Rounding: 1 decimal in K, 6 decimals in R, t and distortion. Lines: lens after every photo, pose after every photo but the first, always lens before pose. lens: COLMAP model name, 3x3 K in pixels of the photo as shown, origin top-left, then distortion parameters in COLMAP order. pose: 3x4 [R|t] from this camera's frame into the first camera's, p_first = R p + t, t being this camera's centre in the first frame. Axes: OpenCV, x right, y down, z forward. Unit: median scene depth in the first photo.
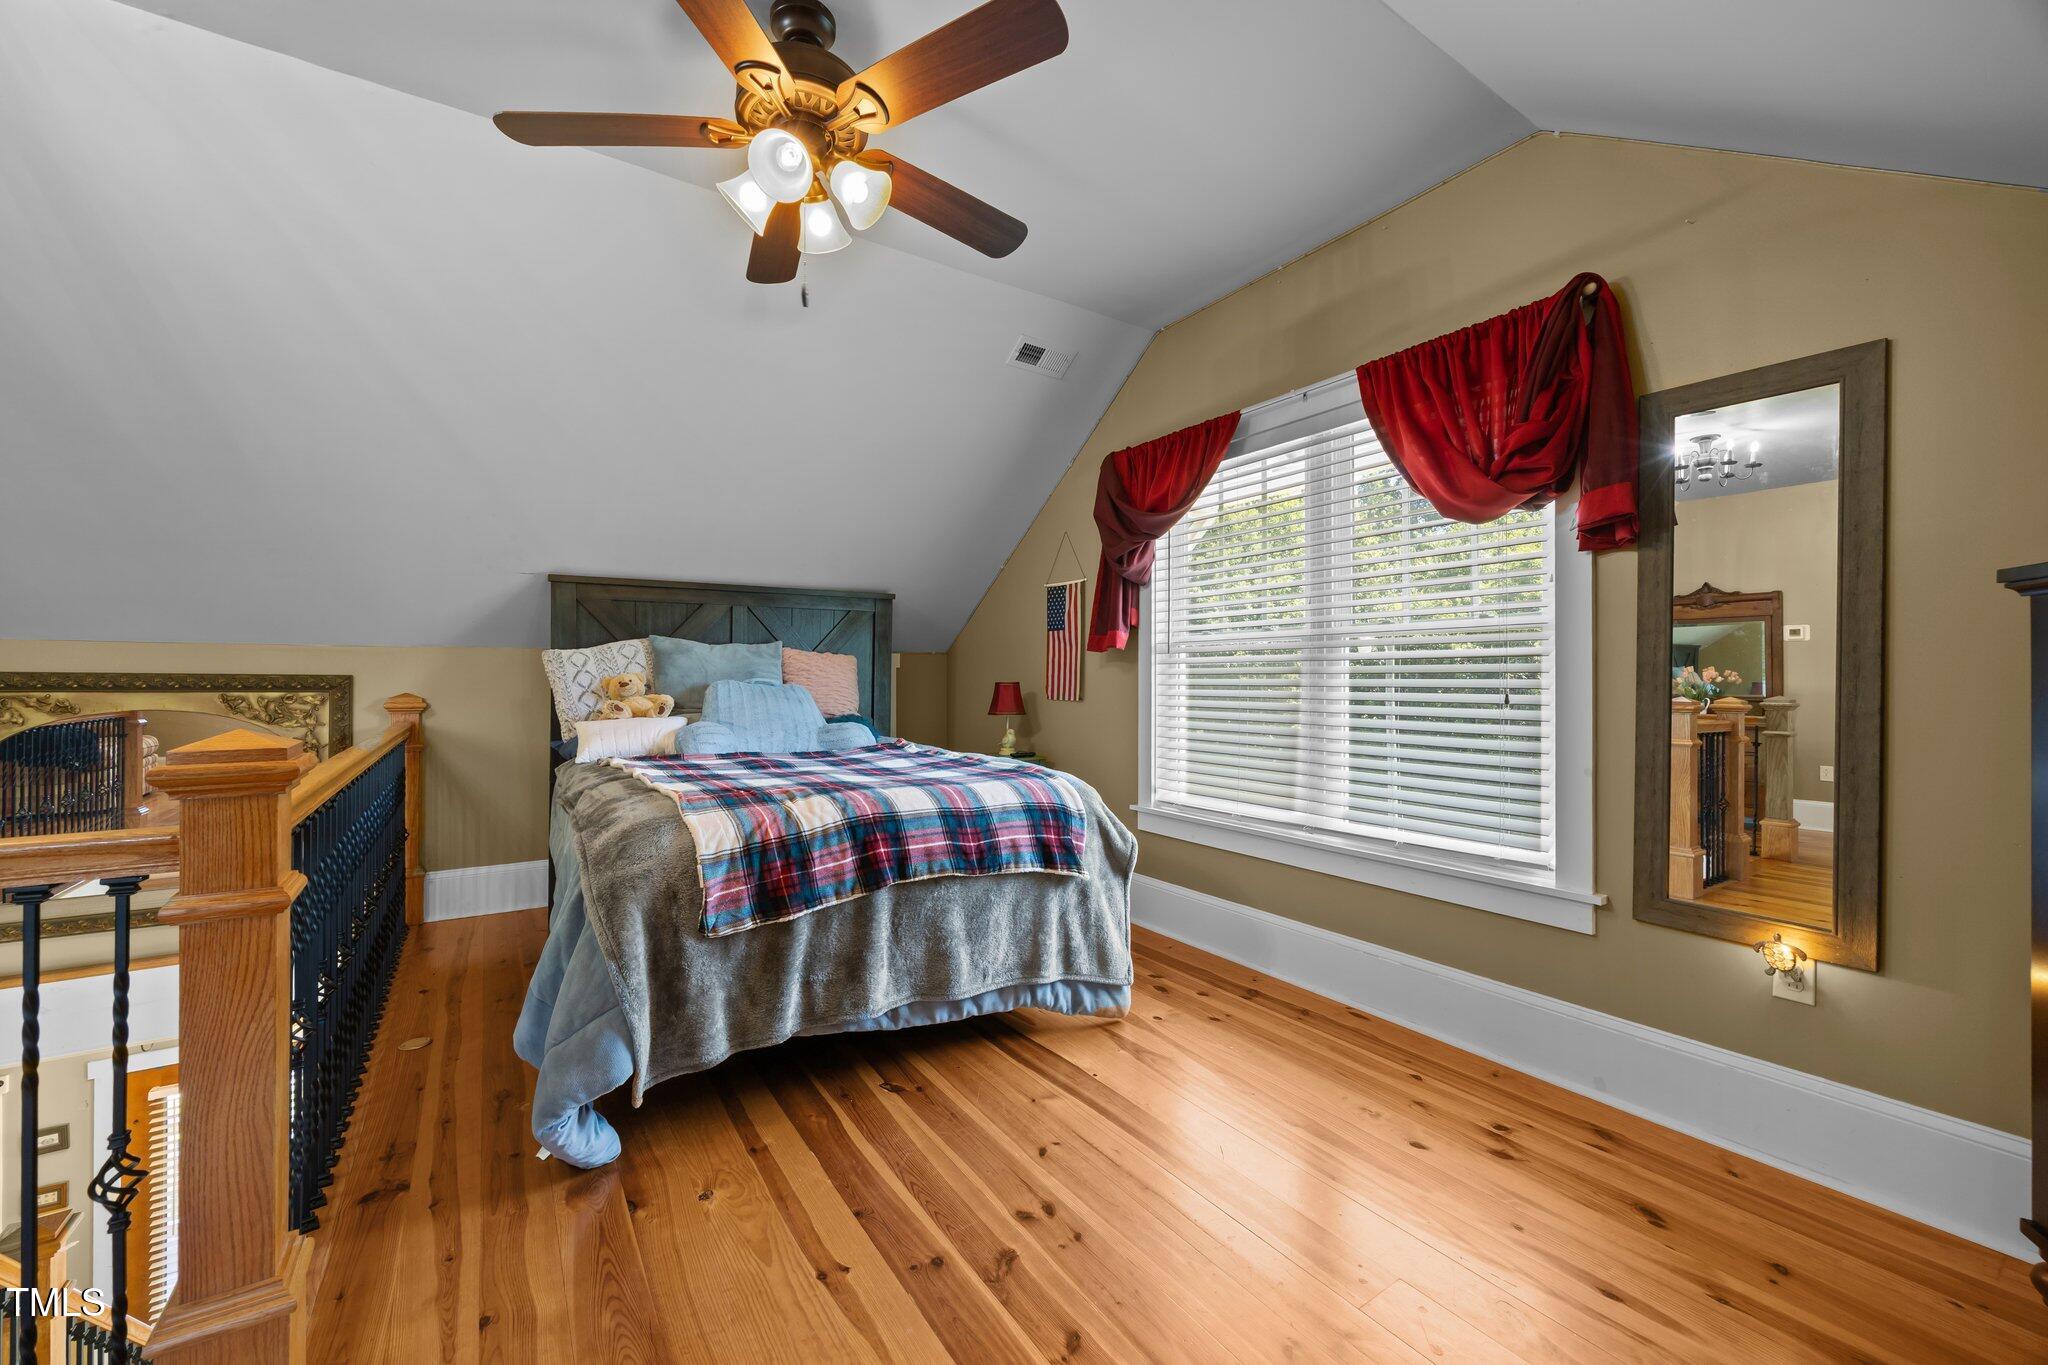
lens RADIAL K [[808.7, 0, 1018.4], [0, 808.7, 671.2], [0, 0, 1]] dist [-0.007776, 0.000060]
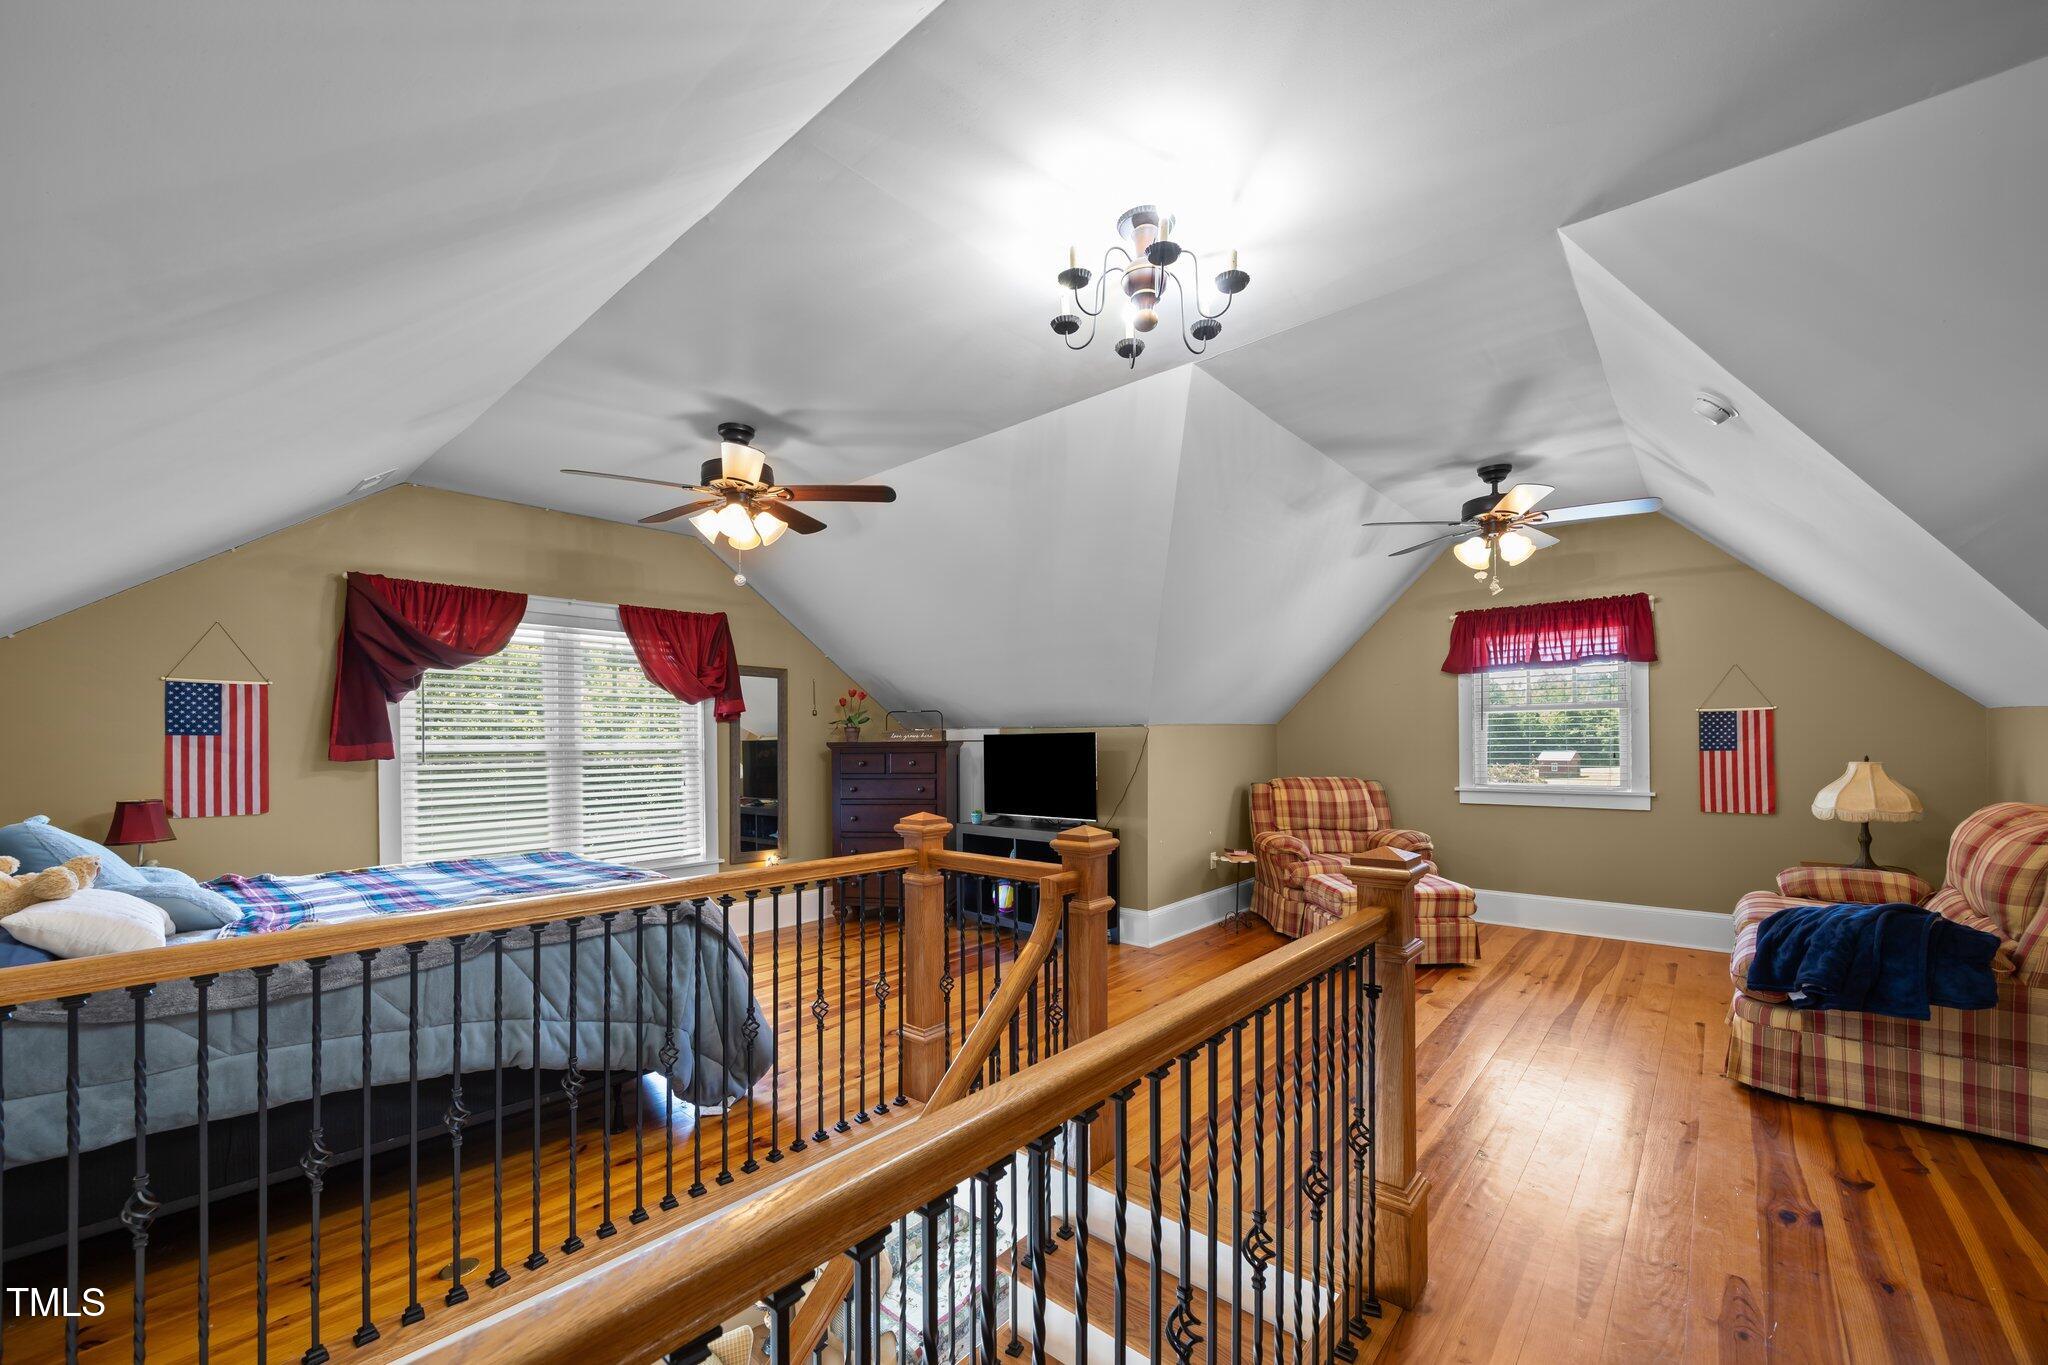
lens RADIAL K [[808.1, 0, 1015.4], [0, 808.1, 742.3], [0, 0, 1]] dist [-0.001070, -0.000008]
pose [[-0.267788, -0.004333, 0.963468, -1.705219], [0.000817, 0.999989, 0.004725, -0.083508], [-0.963477, 0.002052, -0.267782, 0.692947]]
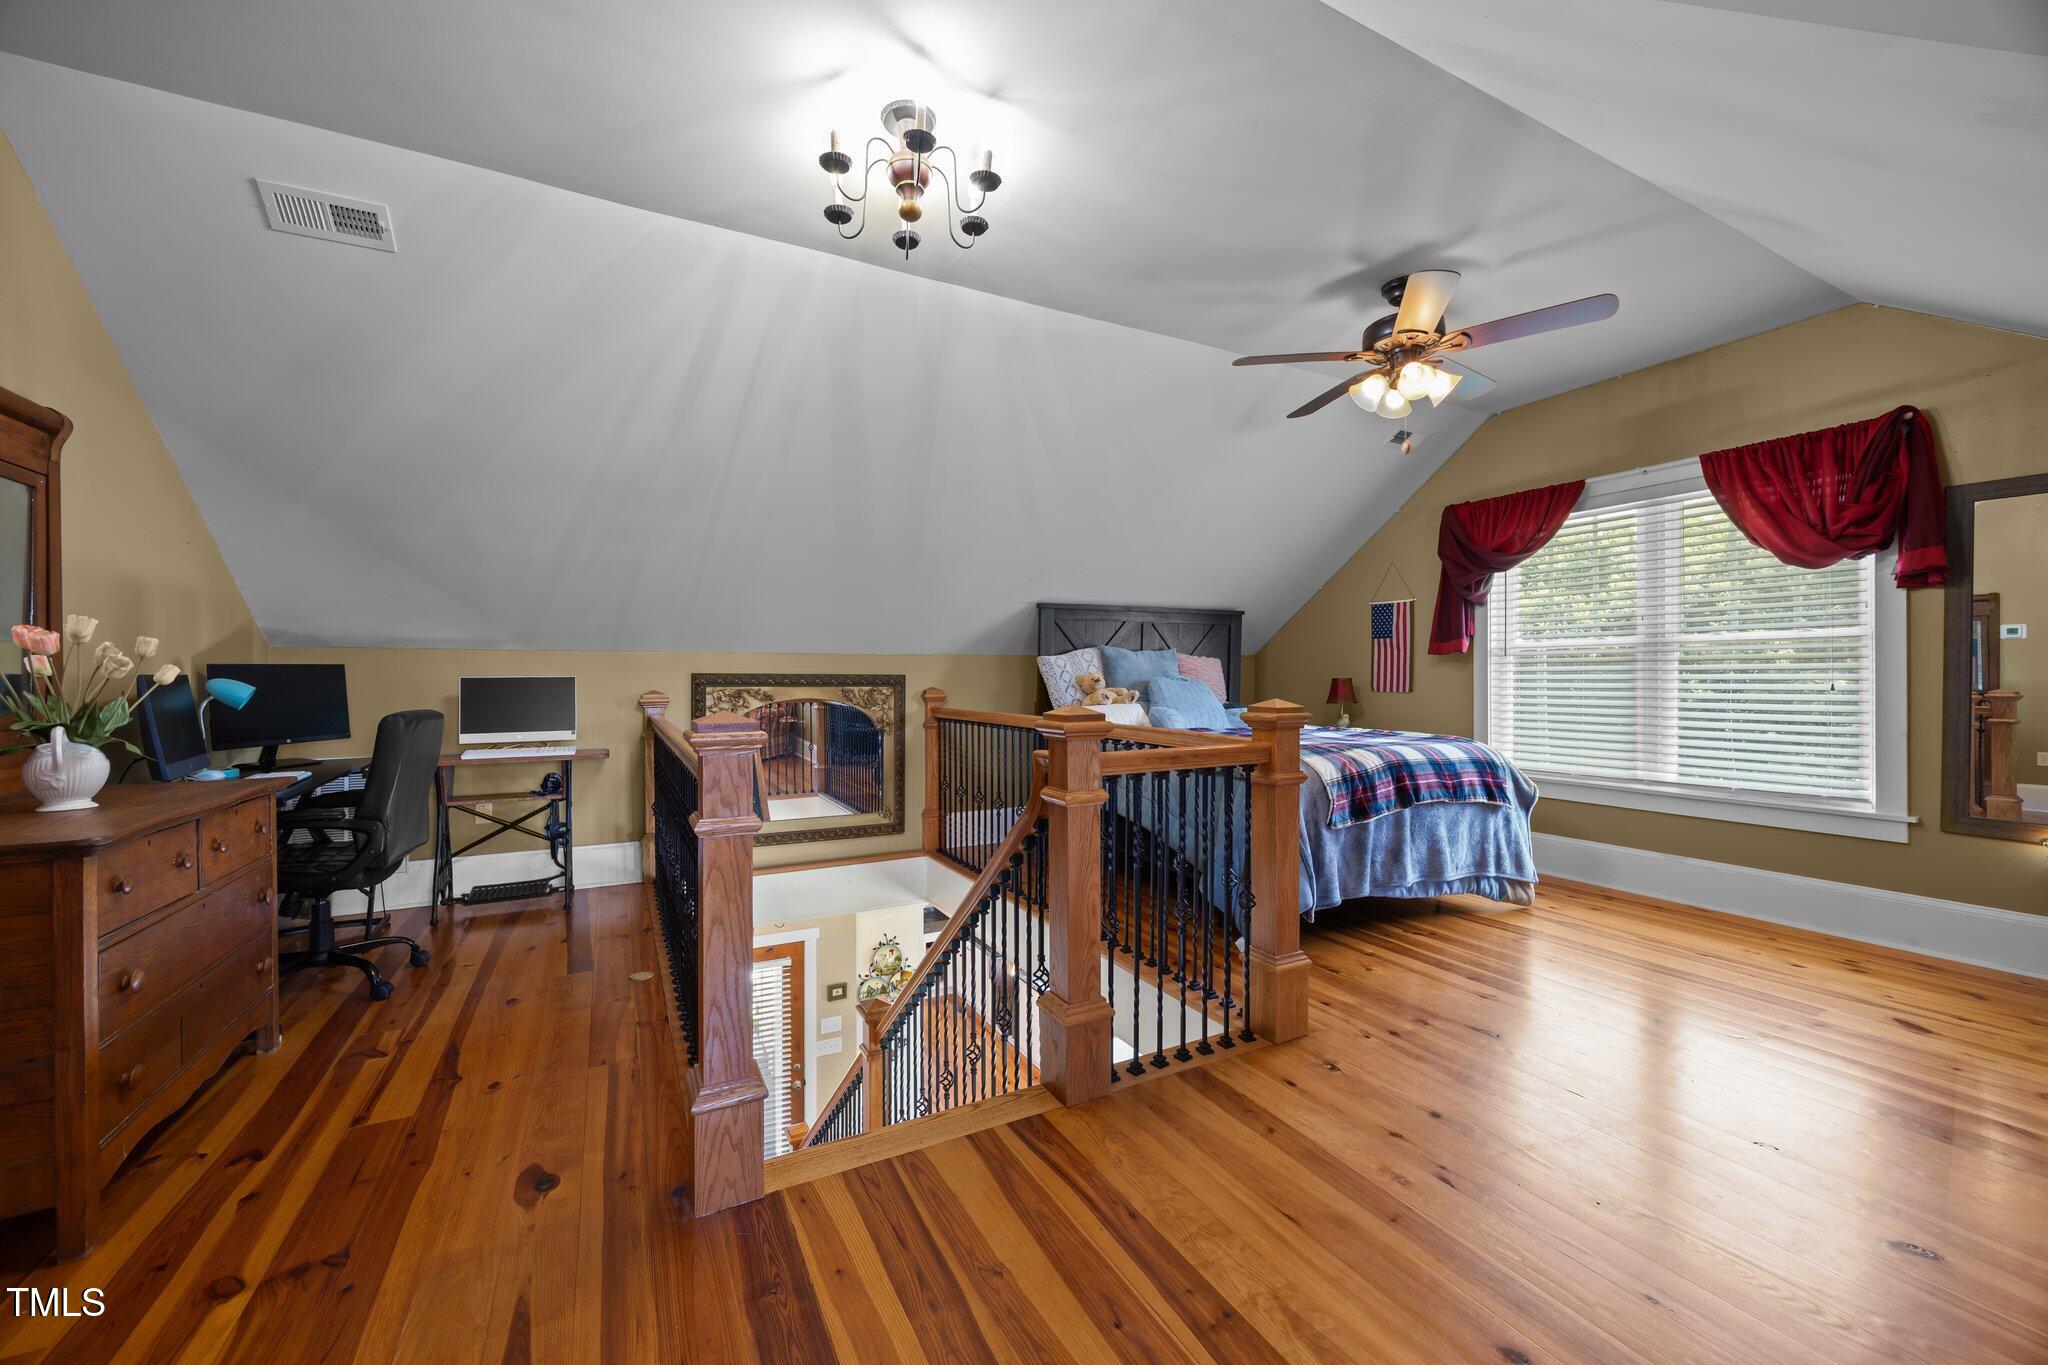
lens RADIAL K [[797.3, 0, 1018.1], [0, 797.3, 673.2], [0, 0, 1]] dist [-0.001568, -0.000468]
pose [[0.994256, -0.004262, -0.106943, -0.686934], [0.004651, 0.999983, 0.003389, -0.002712], [0.106927, -0.003867, 0.994259, -0.577383]]
